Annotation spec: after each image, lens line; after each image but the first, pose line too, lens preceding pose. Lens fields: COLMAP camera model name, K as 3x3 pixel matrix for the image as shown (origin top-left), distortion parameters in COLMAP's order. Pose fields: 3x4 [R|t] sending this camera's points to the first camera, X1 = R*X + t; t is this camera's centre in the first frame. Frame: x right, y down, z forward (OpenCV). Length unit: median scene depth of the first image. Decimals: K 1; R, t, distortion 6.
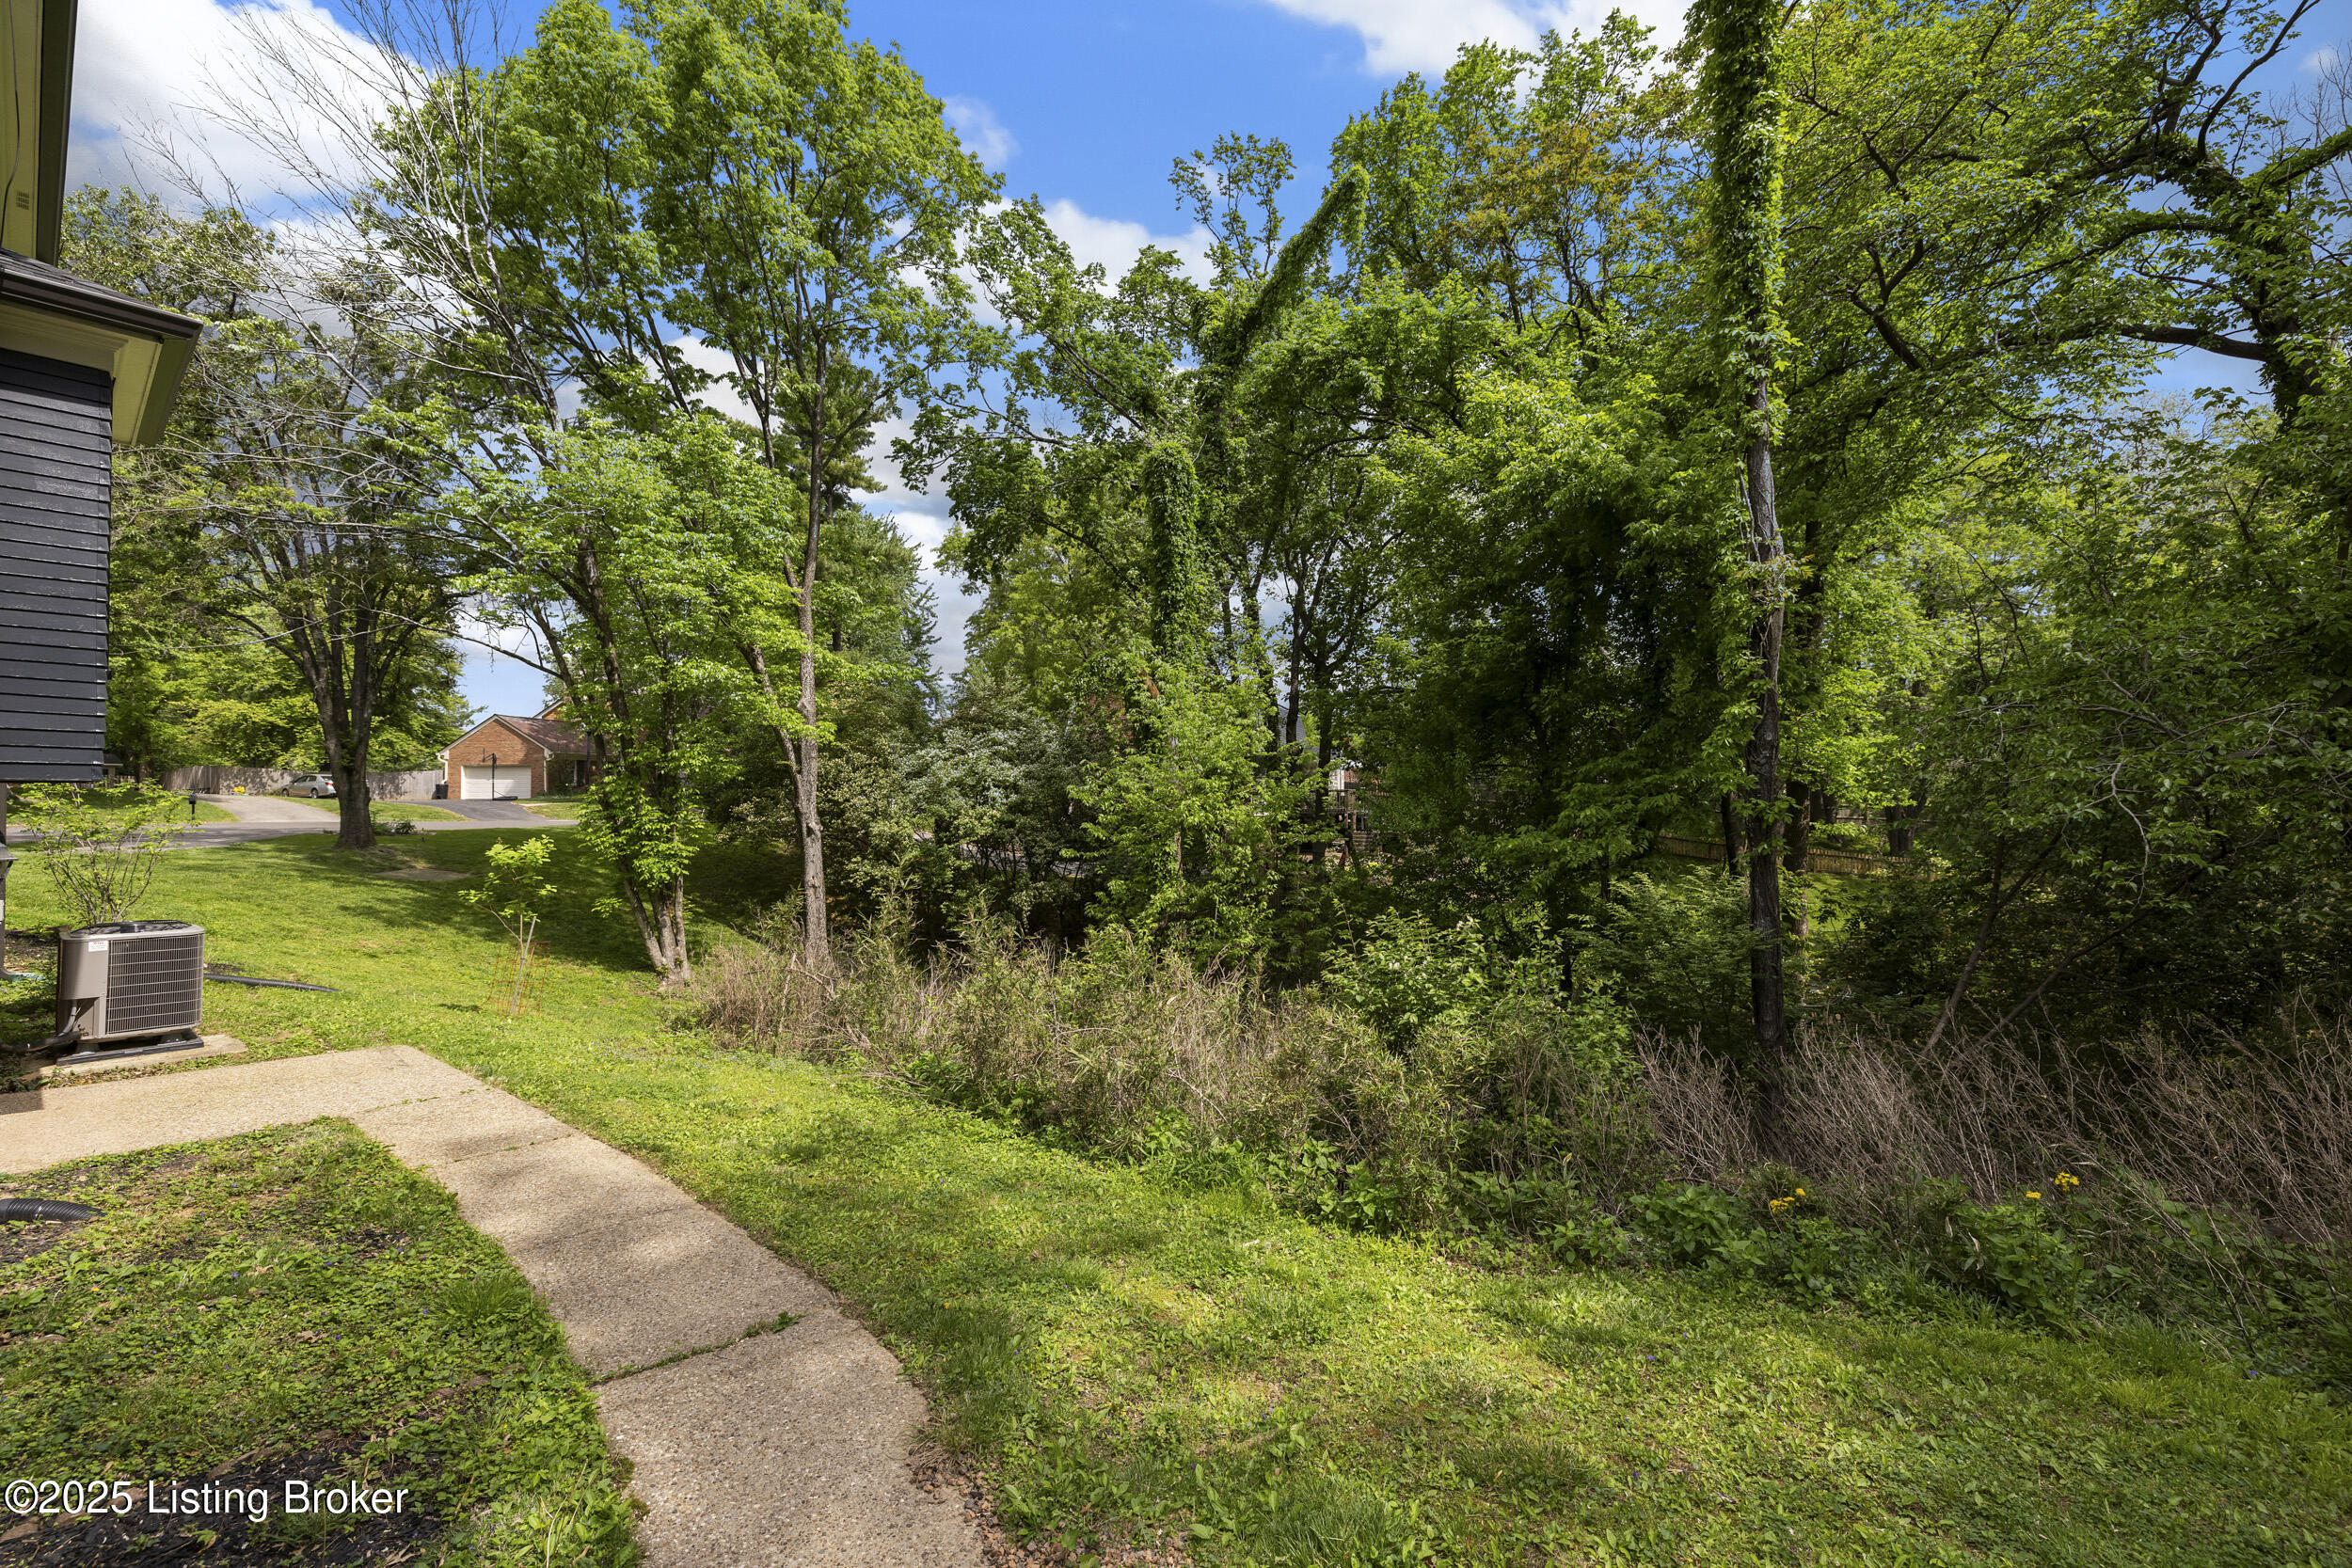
lens RADIAL K [[992.0, 0, 1174.5], [0, 992.0, 780.7], [0, 0, 1]] dist [0.001290, 0.000142]
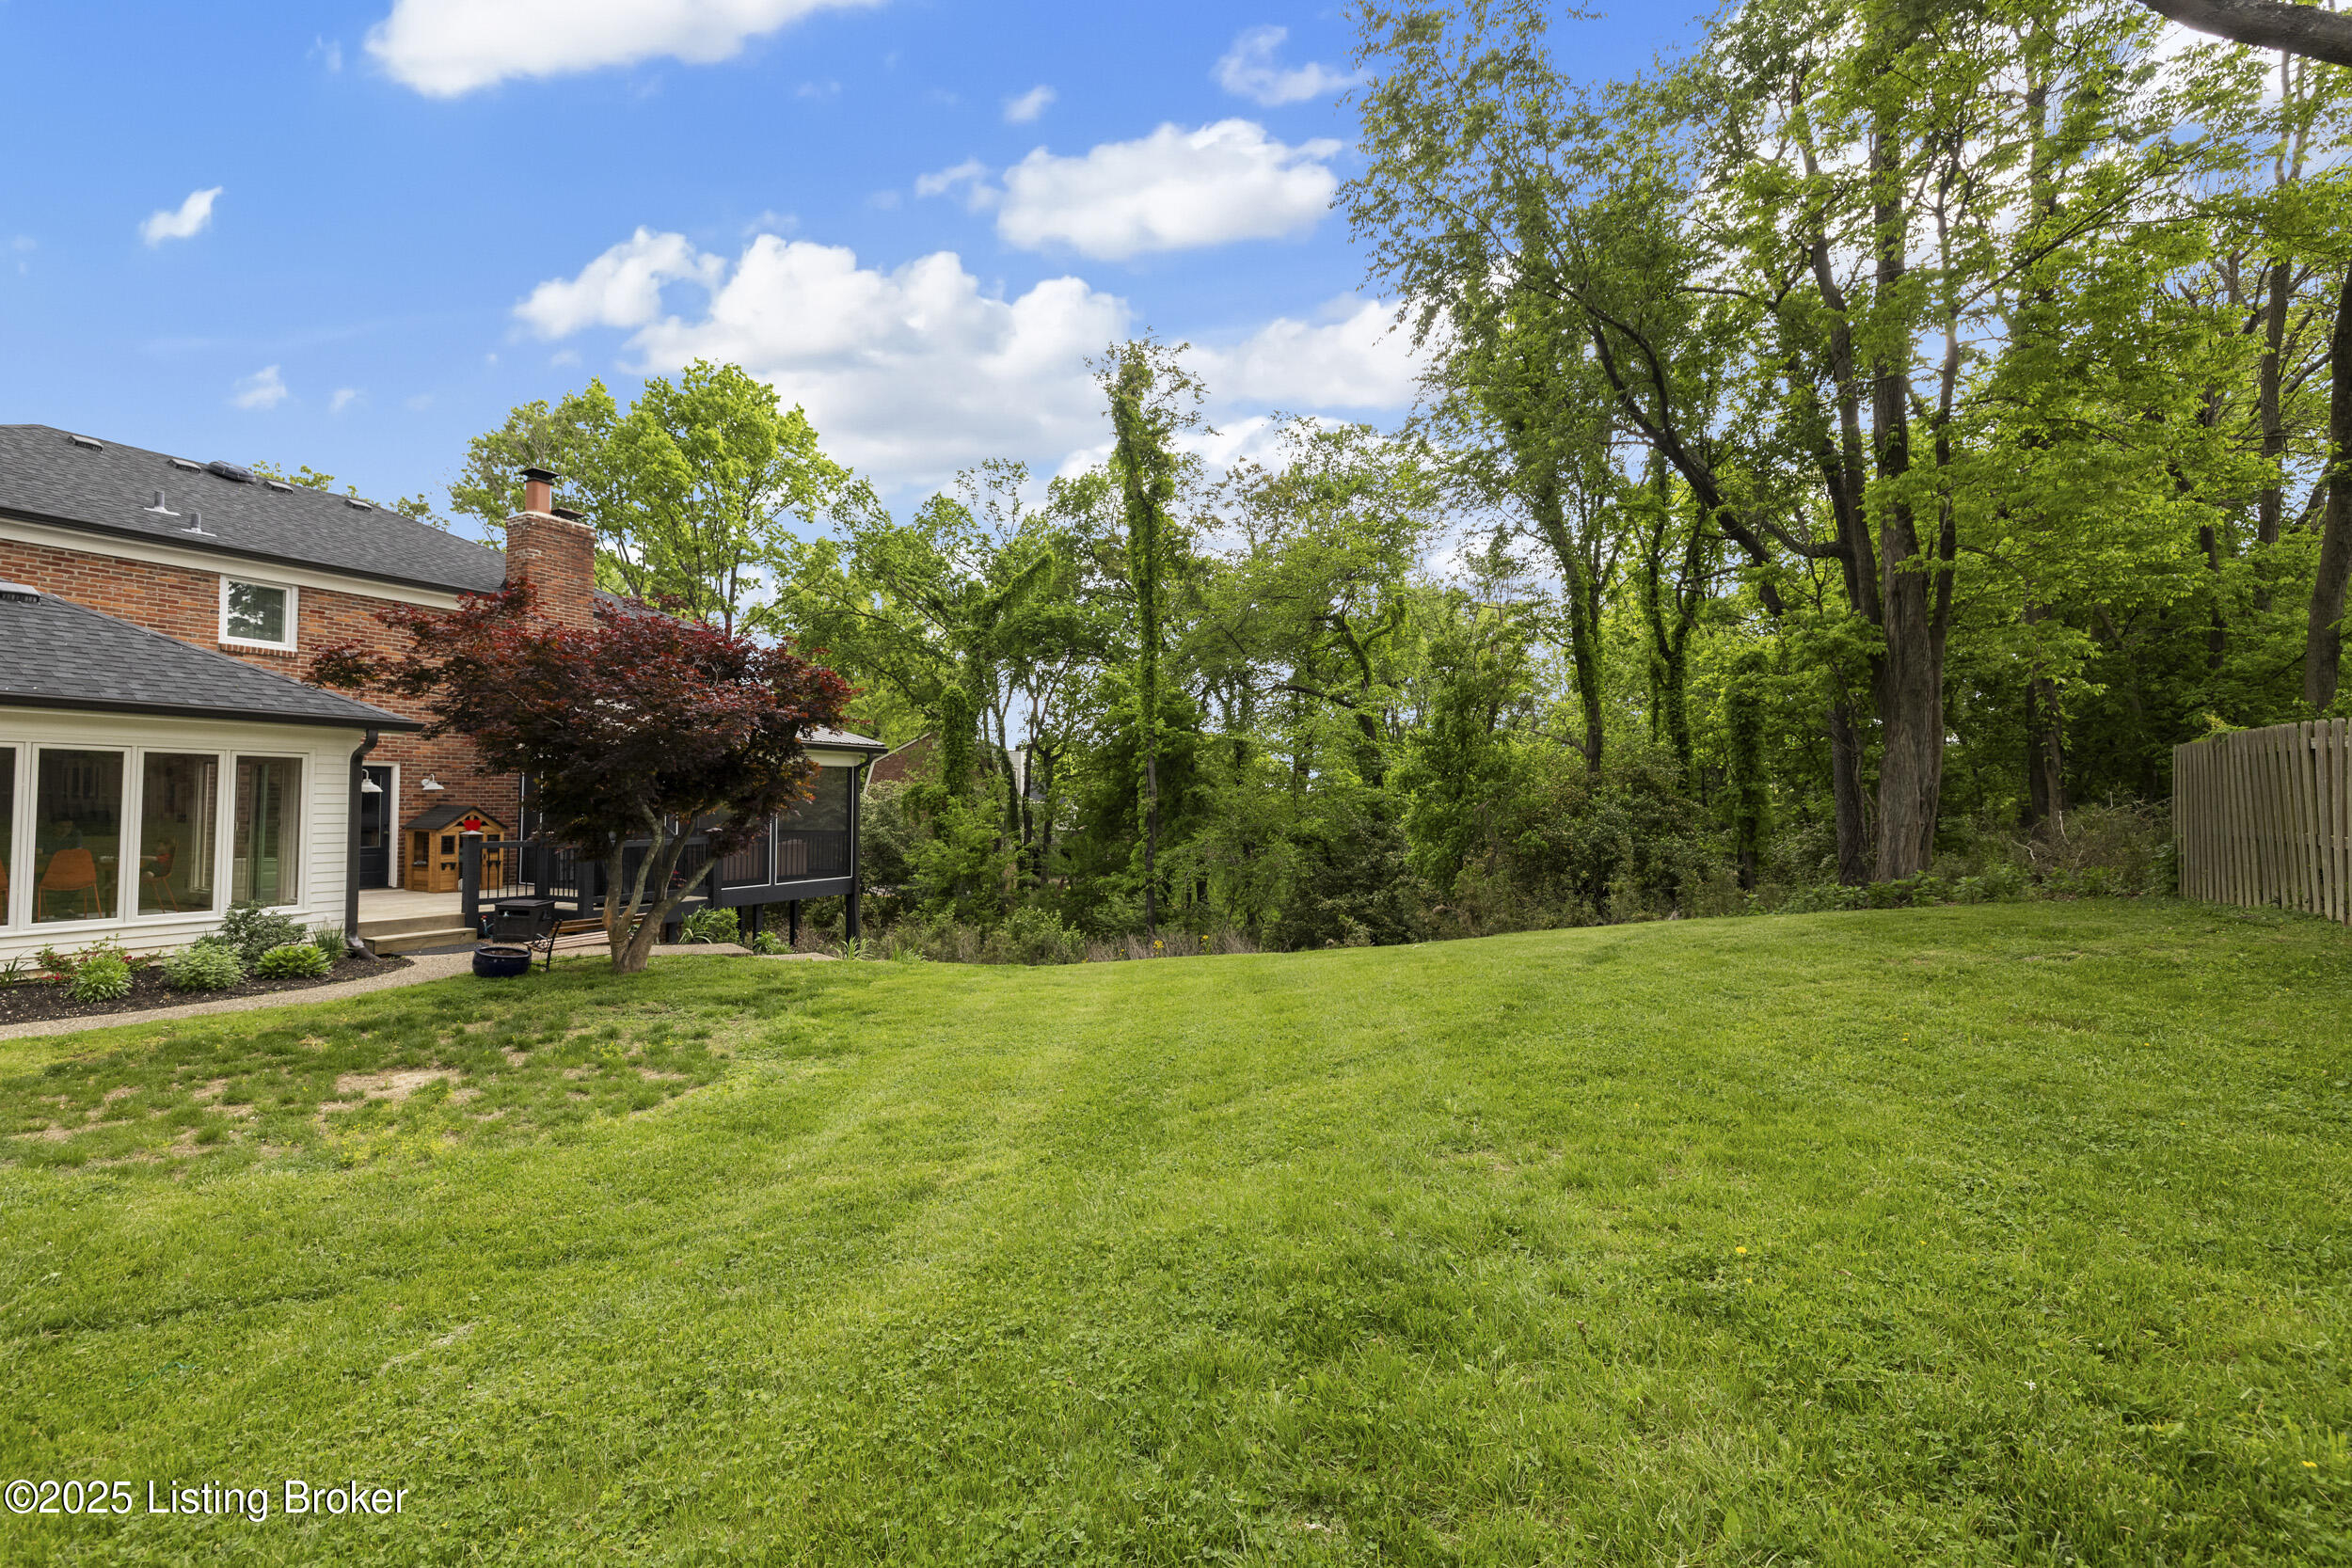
lens RADIAL K [[992.0, 0, 1175.2], [0, 992.0, 777.6], [0, 0, 1]] dist [0.001290, 0.000142]
pose [[0.971806, 0.018886, 0.235023, -0.041946], [-0.014431, 0.999682, -0.020663, -0.121690], [-0.235339, 0.016688, 0.971770, -1.144759]]
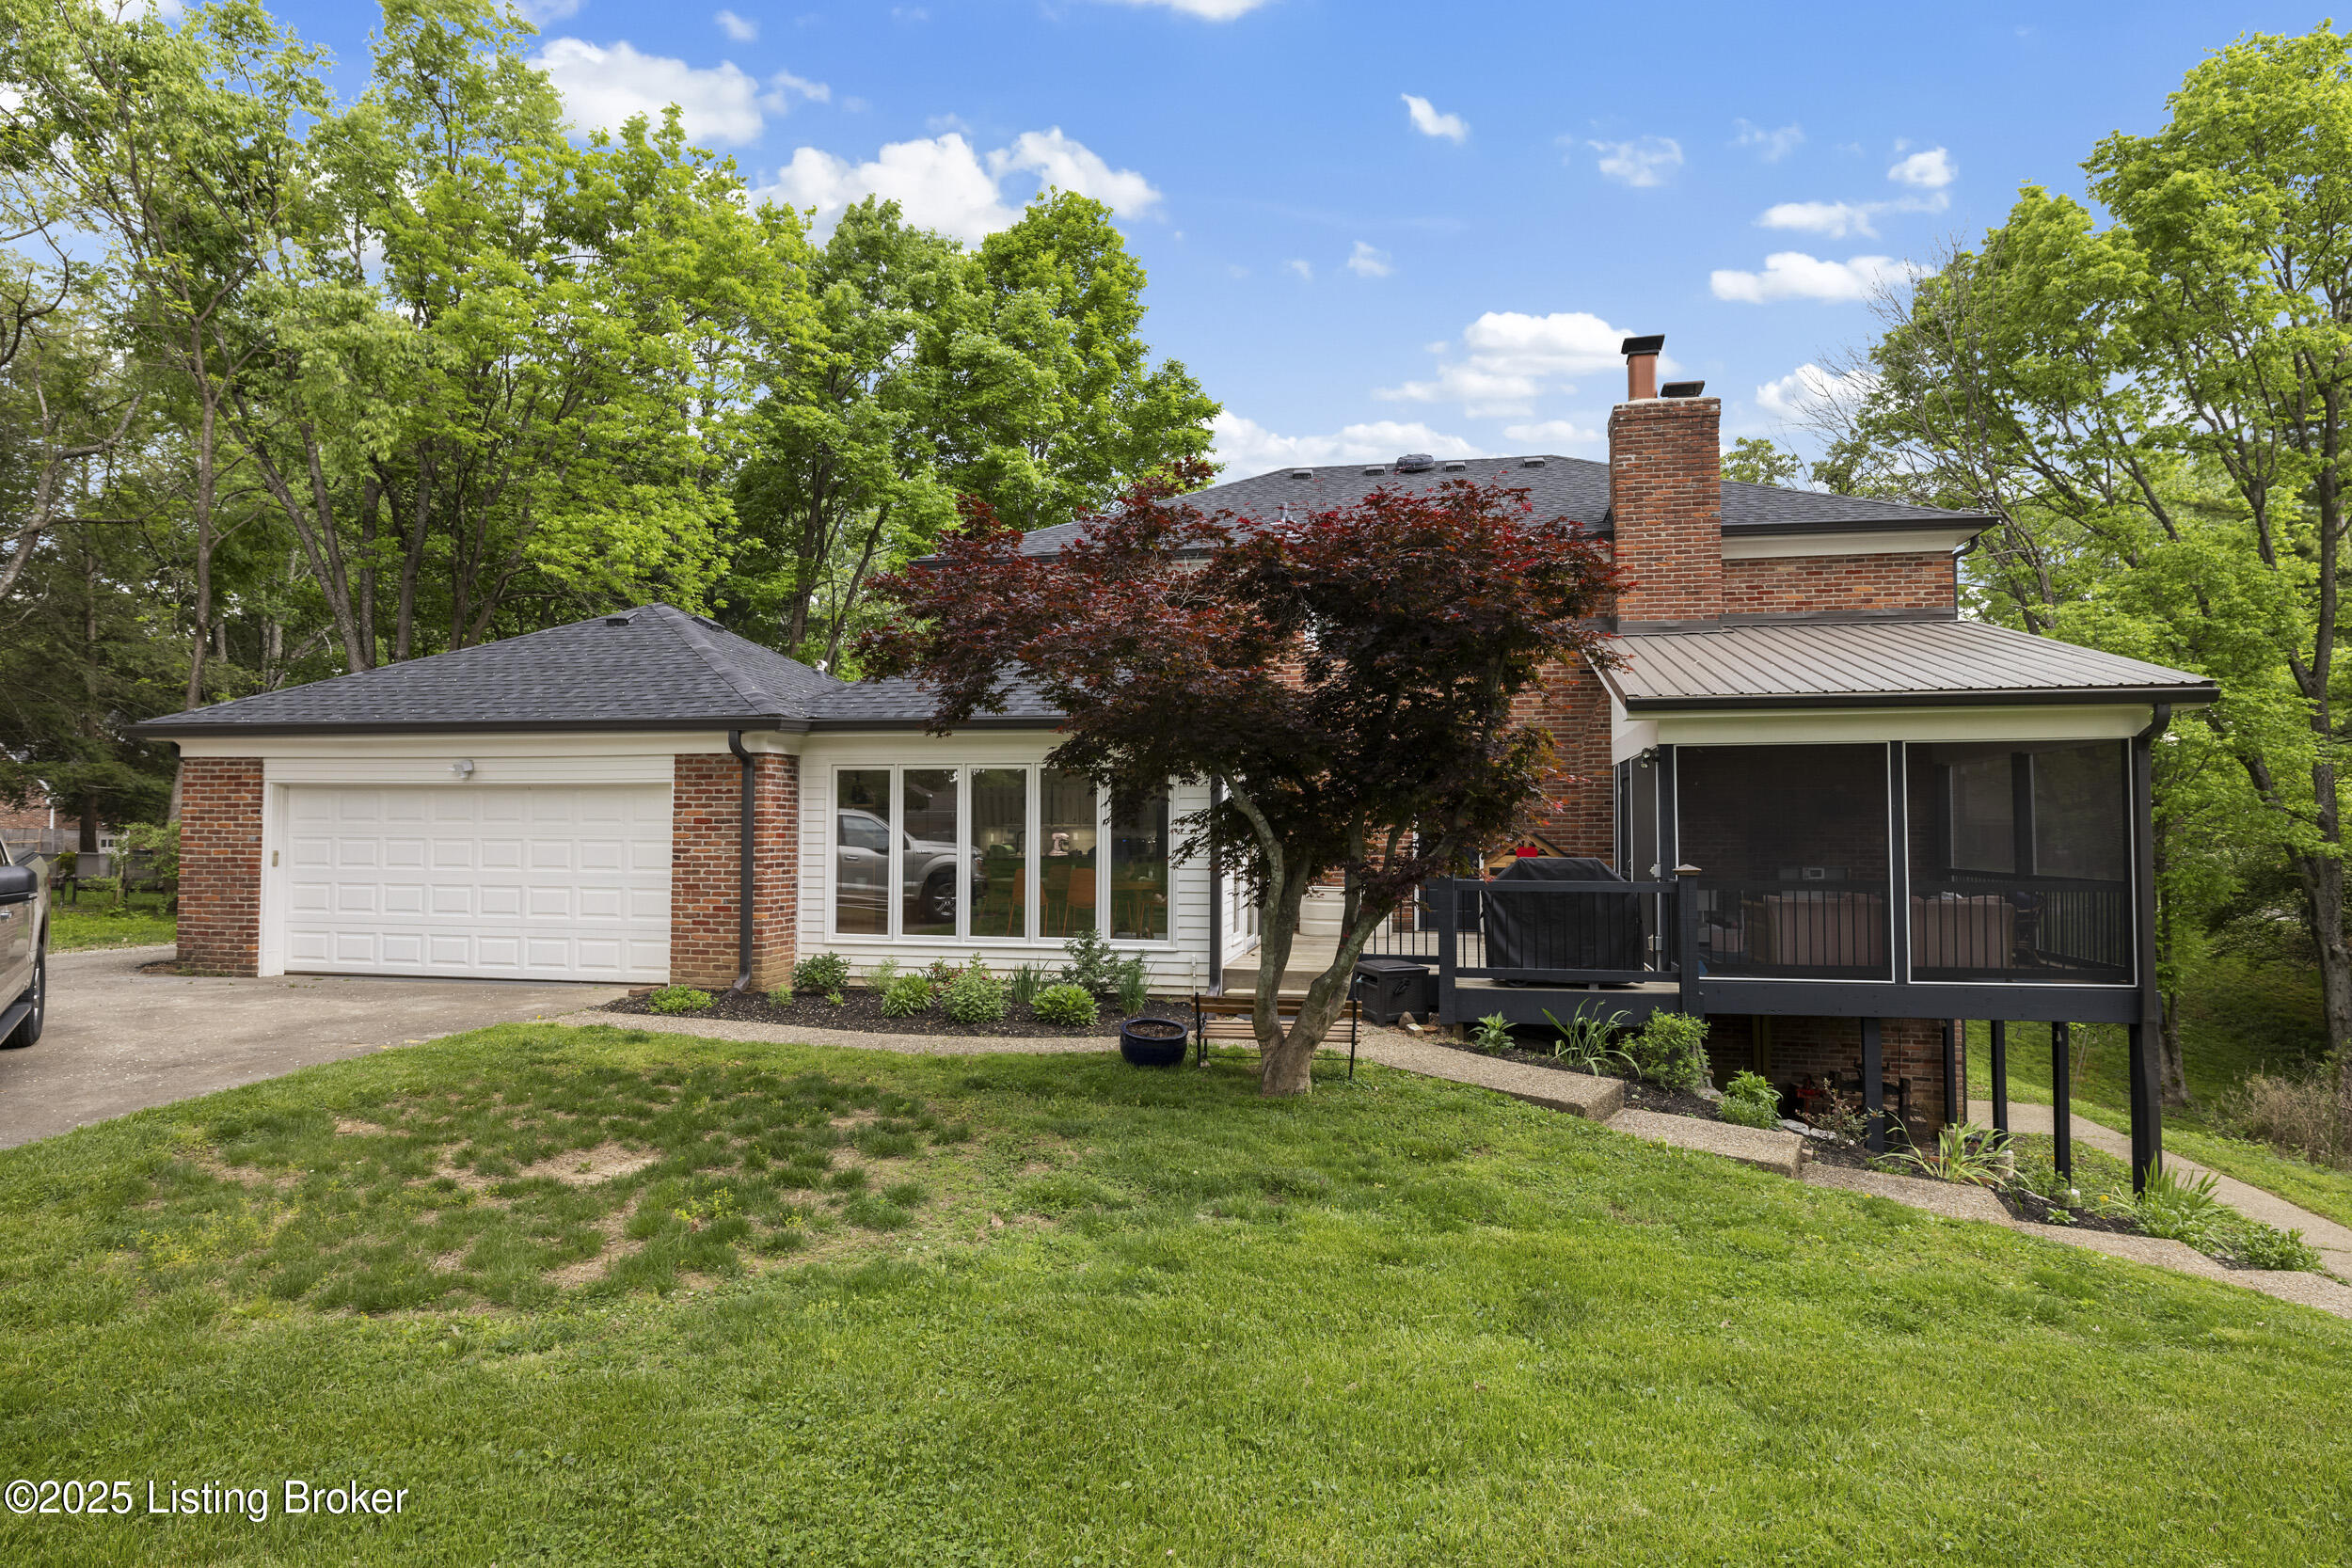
lens RADIAL K [[1320.4, 0, 1171.7], [0, 1320.4, 767.9], [0, 0, 1]] dist [-0.001935, 0.000067]
pose [[0.500429, -0.030810, -0.865229, 0.209857], [0.003136, 0.999425, -0.033775, -0.116063], [0.865772, 0.014188, 0.500238, -0.719102]]
